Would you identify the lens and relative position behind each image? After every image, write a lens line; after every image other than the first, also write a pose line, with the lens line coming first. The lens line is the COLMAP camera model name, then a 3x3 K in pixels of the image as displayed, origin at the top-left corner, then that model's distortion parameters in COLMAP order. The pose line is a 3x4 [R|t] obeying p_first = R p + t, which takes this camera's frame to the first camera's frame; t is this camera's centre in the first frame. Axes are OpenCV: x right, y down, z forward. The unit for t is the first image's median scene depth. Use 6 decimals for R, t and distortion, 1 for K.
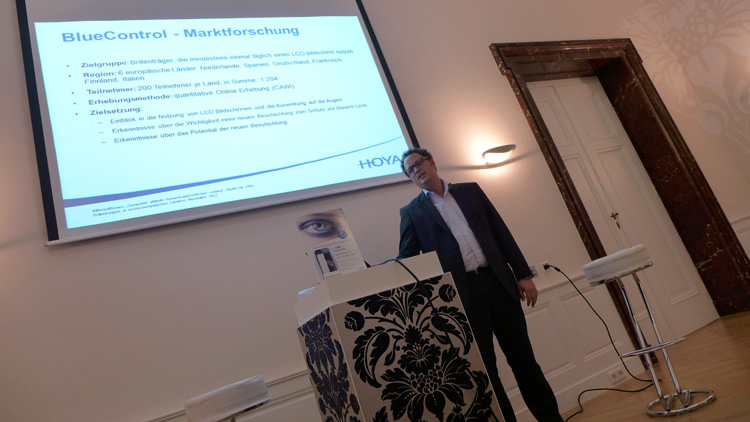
lens RADIAL K [[486.6, 0, 375.4], [0, 486.6, 203.4], [0, 0, 1]] dist [-0.047382, 0.000374]
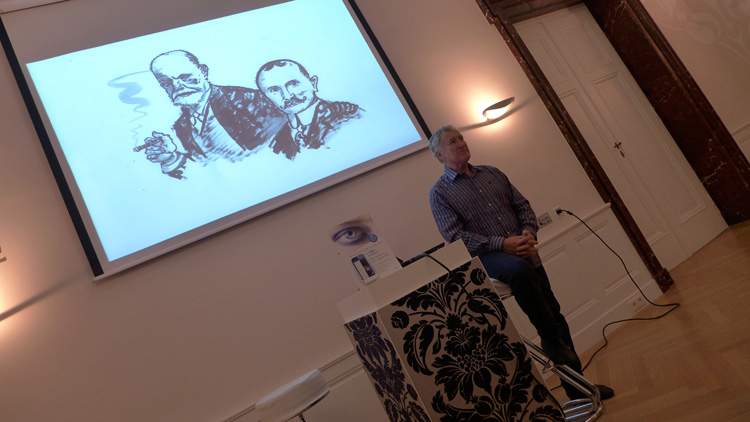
lens RADIAL K [[486.6, 0, 373.7], [0, 486.6, 199.9], [0, 0, 1]] dist [-0.047382, 0.000374]
pose [[0.987017, -0.159863, -0.015550, -0.028790], [0.160587, 0.980322, 0.114803, -0.111993], [-0.003109, -0.115810, 0.993267, -0.042152]]
